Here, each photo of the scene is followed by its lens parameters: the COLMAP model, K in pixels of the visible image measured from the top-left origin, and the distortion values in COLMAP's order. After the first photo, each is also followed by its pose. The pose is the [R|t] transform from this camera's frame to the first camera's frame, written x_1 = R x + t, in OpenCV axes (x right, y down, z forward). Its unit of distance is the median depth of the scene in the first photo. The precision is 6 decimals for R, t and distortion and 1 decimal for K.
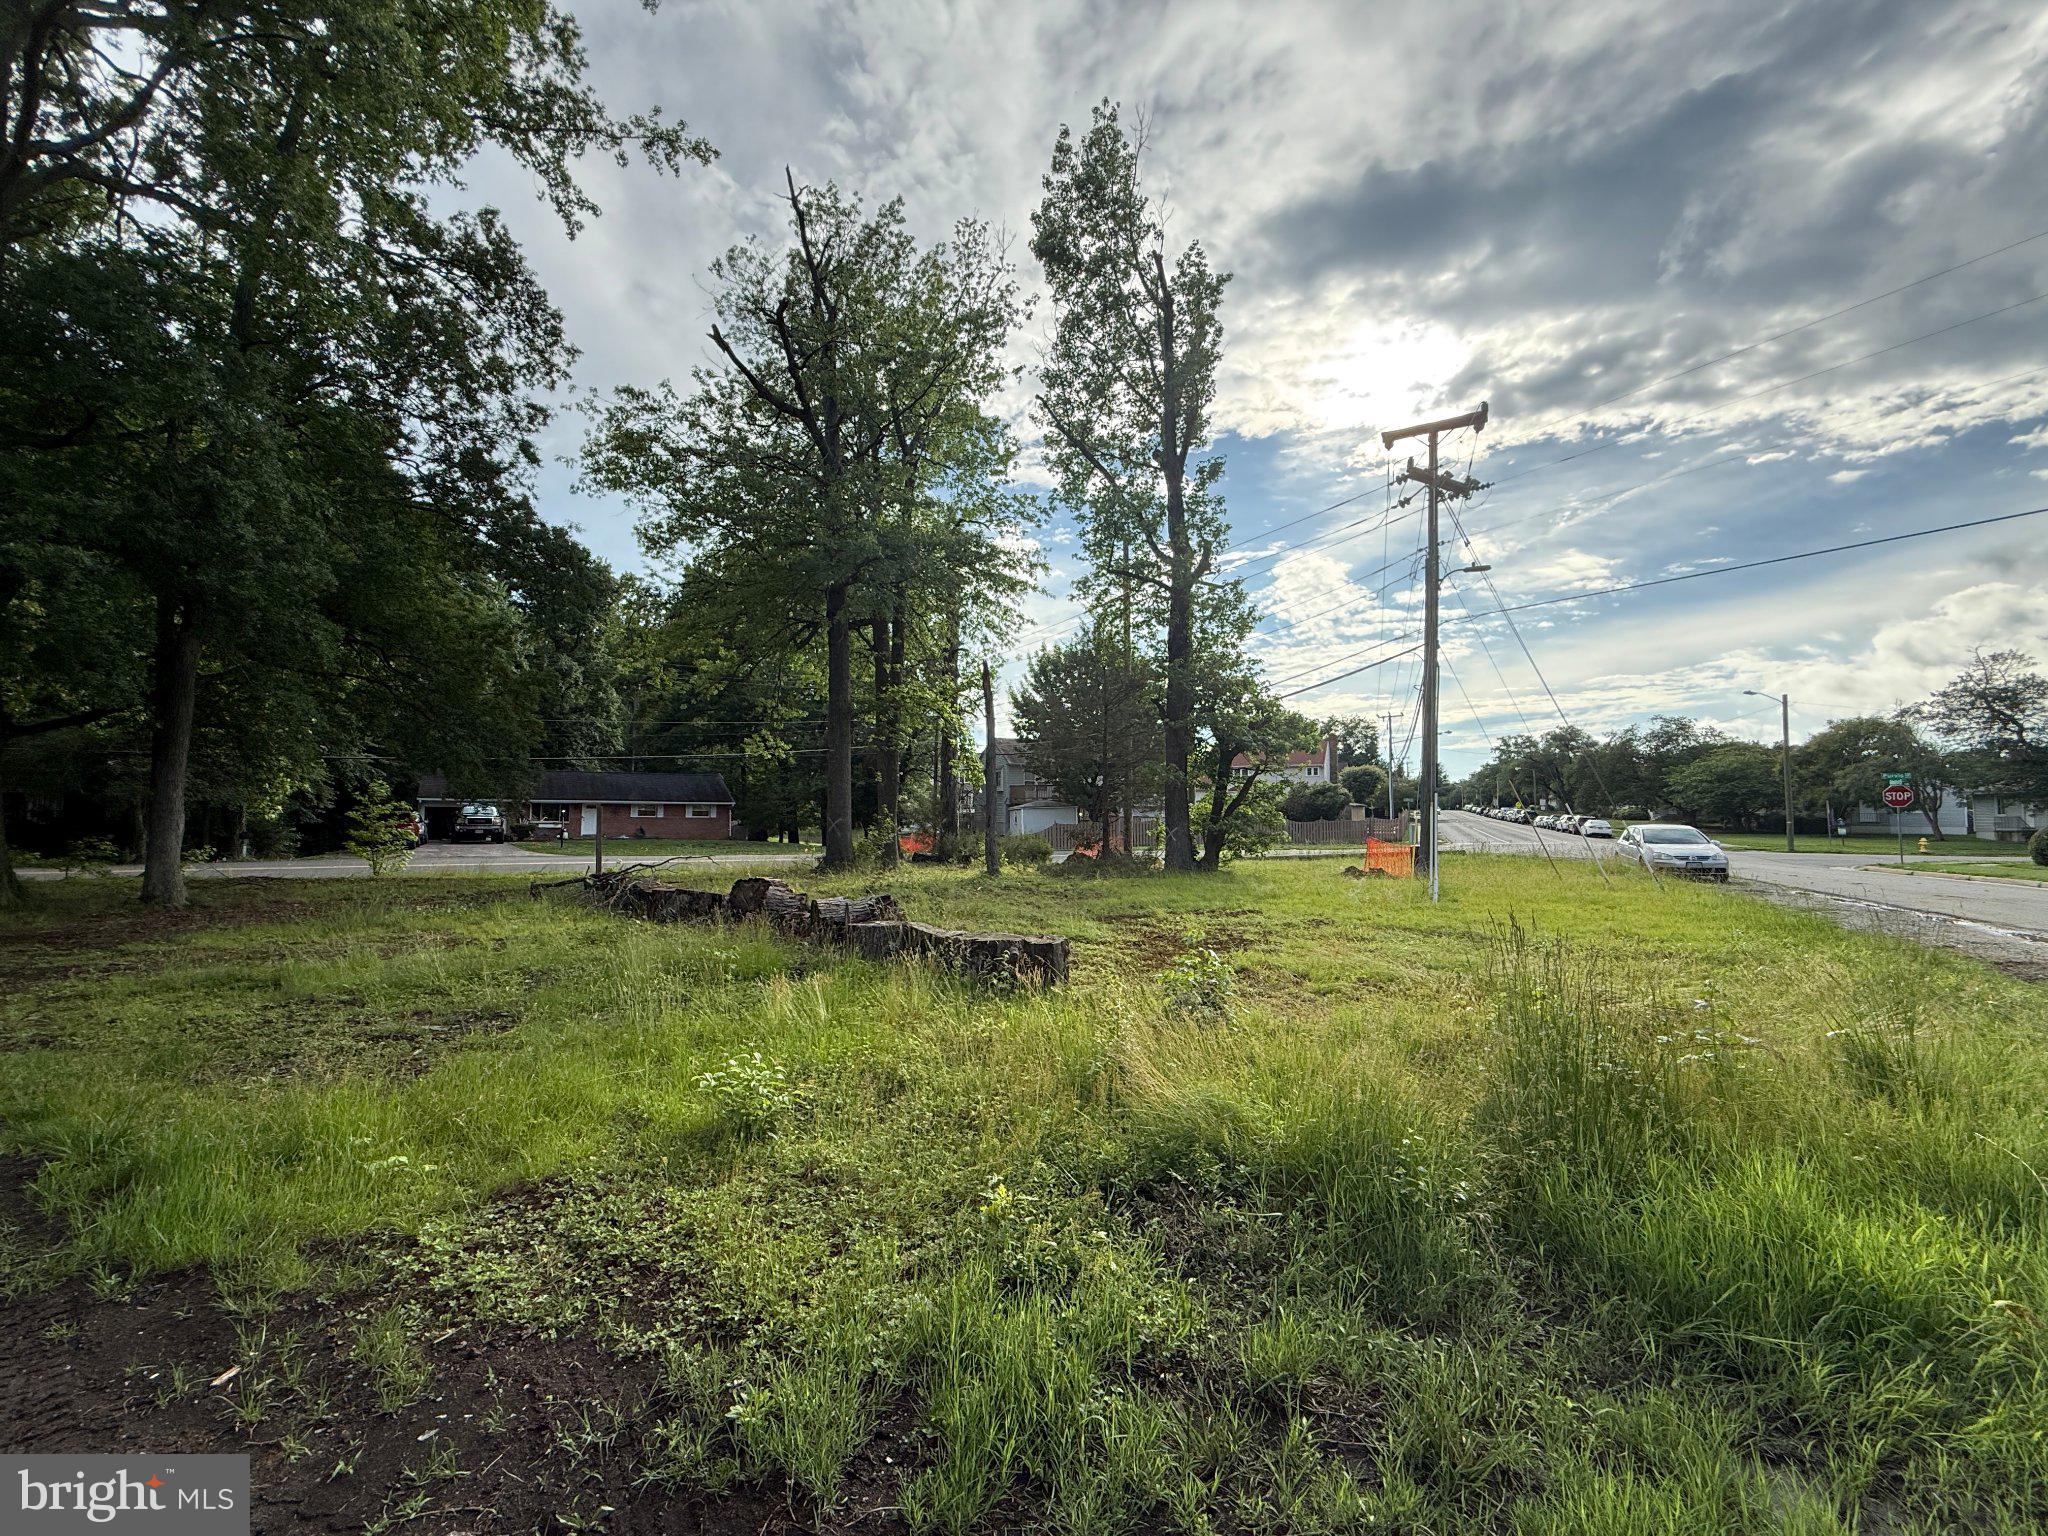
lens RADIAL K [[773.0, 0, 1024.0], [0, 773.0, 768.0], [0, 0, 1]] dist [-0.000570, -0.000054]
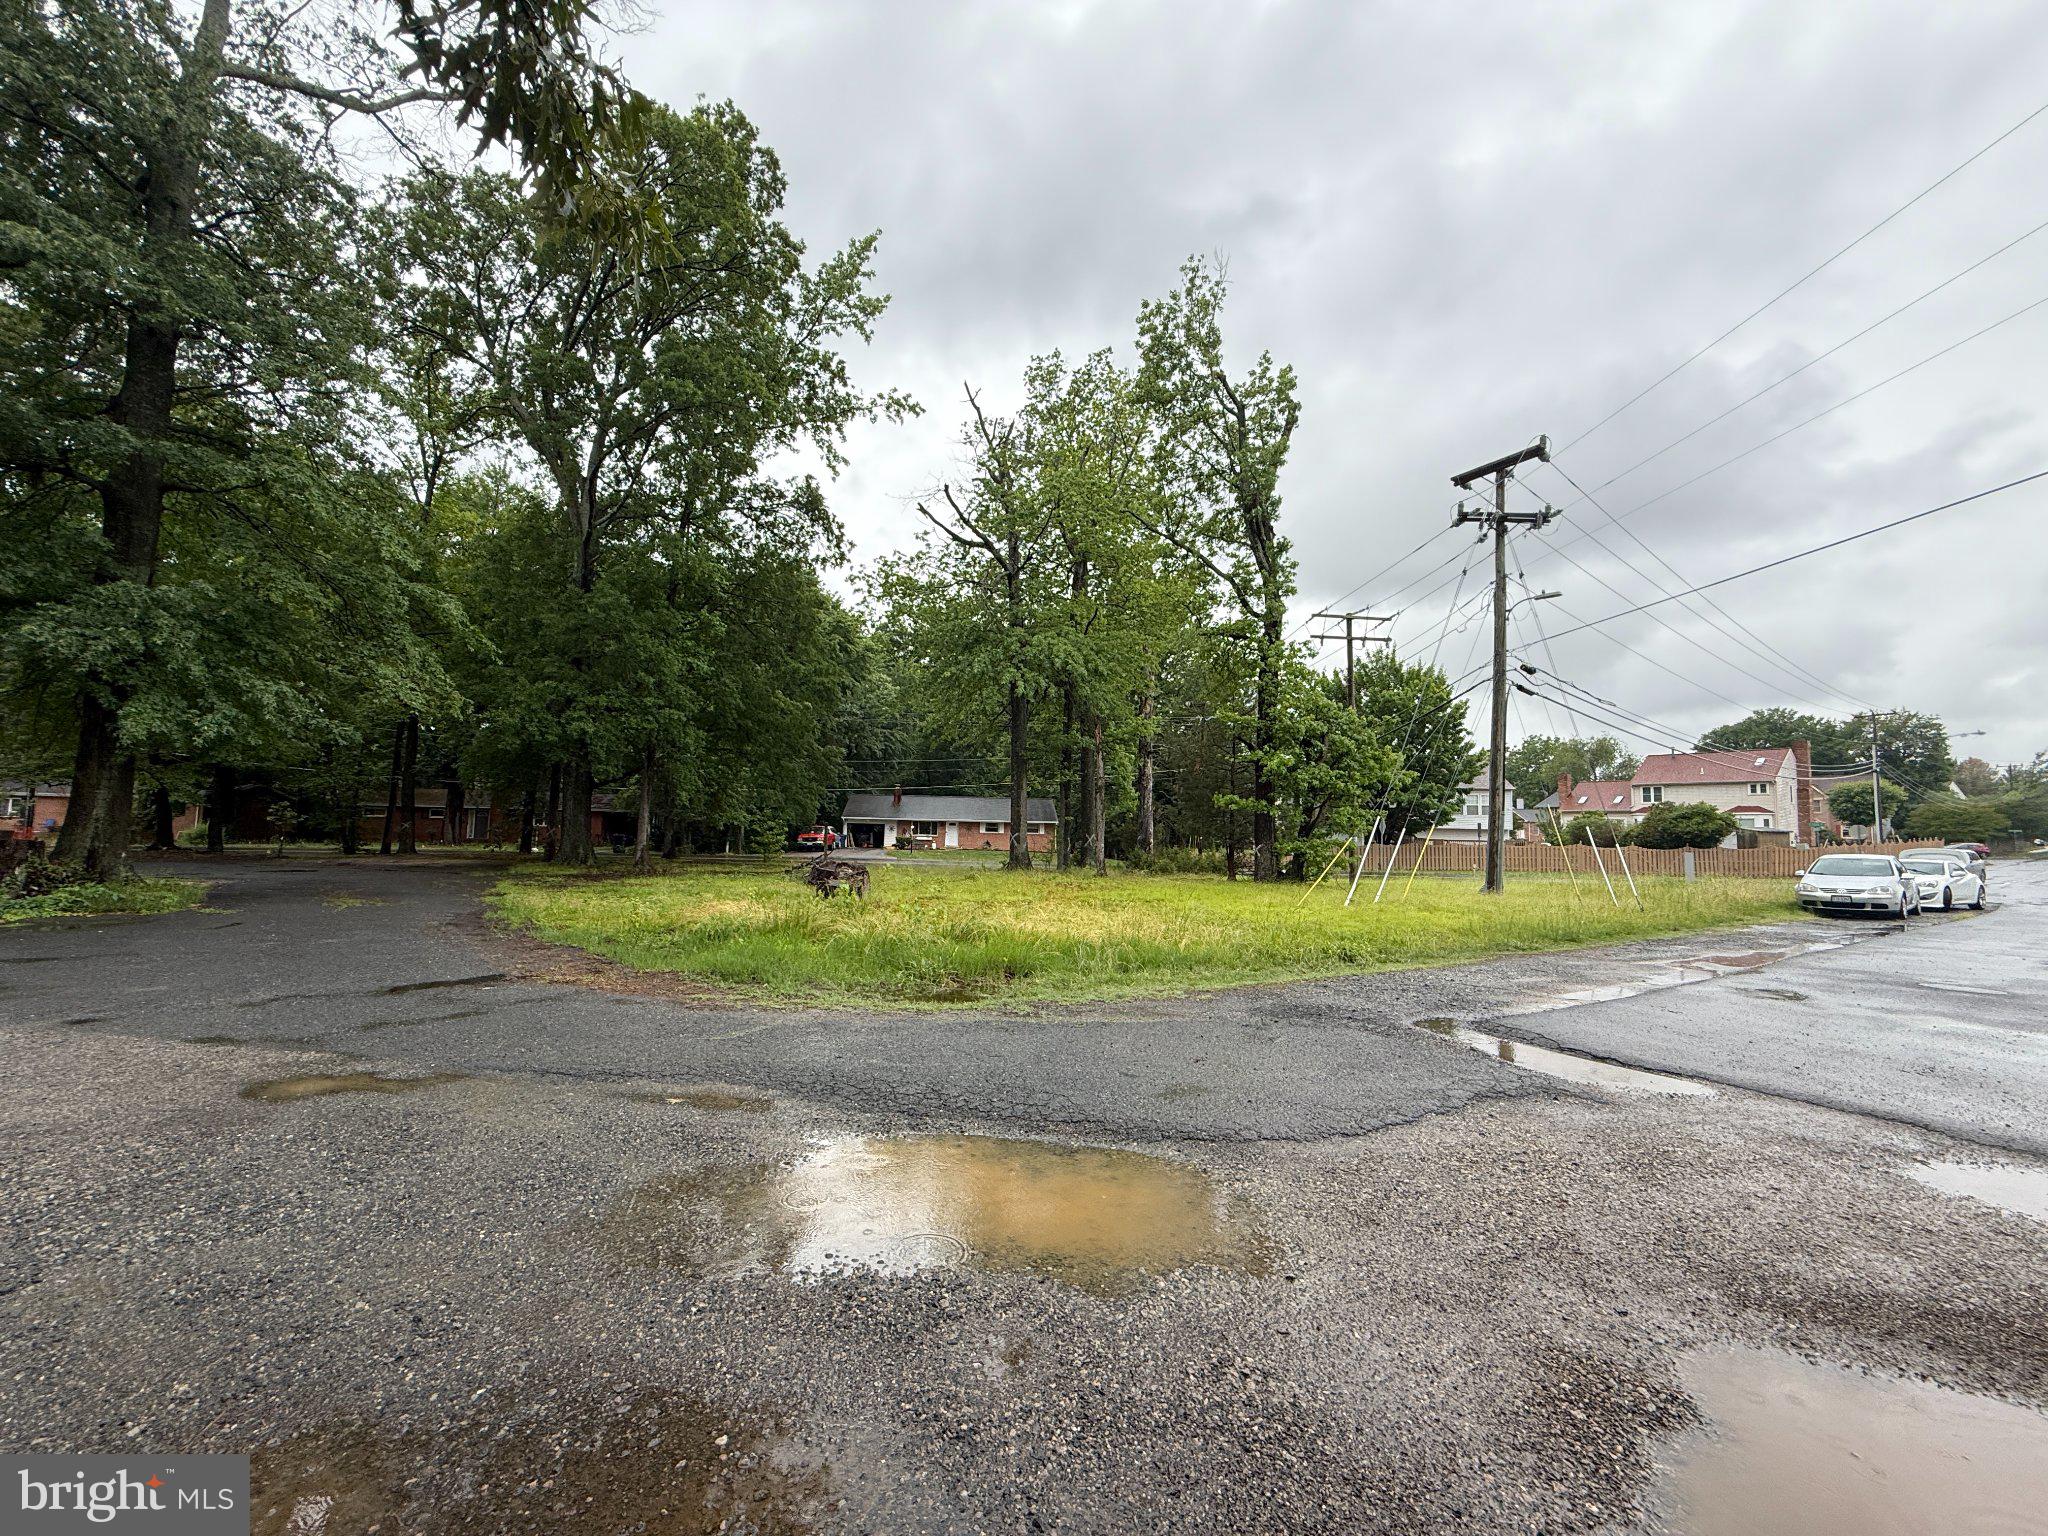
lens RADIAL K [[773.0, 0, 1024.0], [0, 773.0, 768.0], [0, 0, 1]] dist [-0.000570, -0.000054]
pose [[0.869768, -0.023760, -0.492888, 0.466909], [0.010262, 0.999495, -0.030073, -0.011539], [0.493353, 0.021099, 0.869573, -0.203553]]
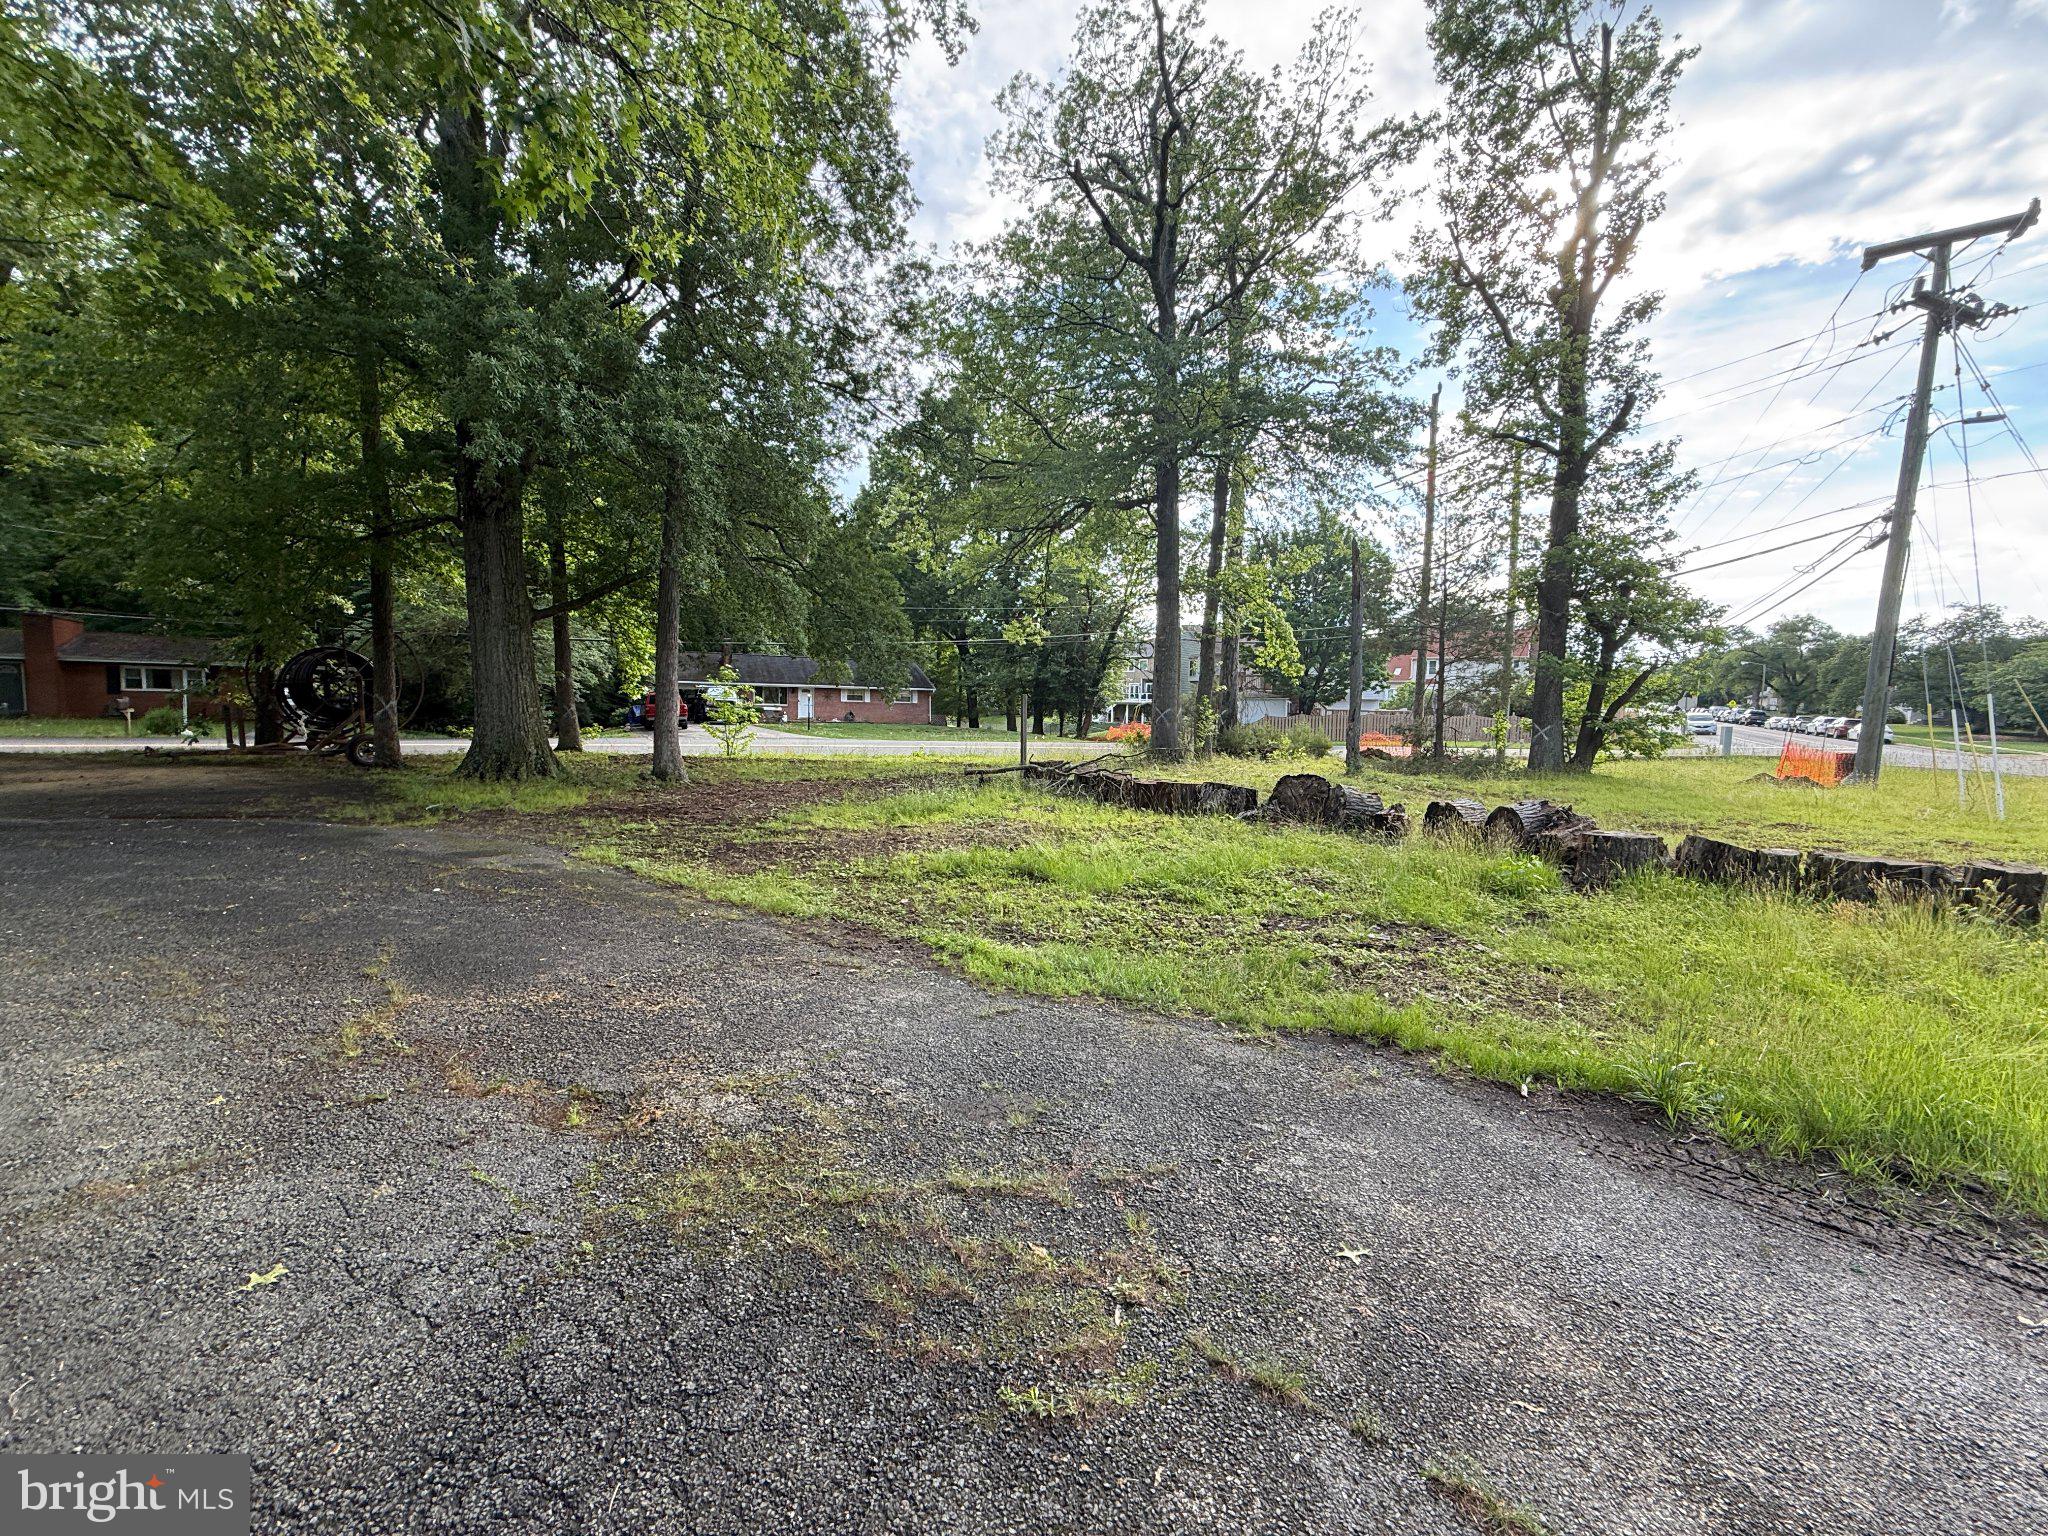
lens RADIAL K [[773.0, 0, 1024.0], [0, 773.0, 768.0], [0, 0, 1]] dist [-0.000570, -0.000054]
pose [[0.990444, 0.029148, -0.134799, -0.291830], [-0.009433, 0.989439, 0.144645, -0.001088], [0.137592, -0.141991, 0.980259, -0.000164]]
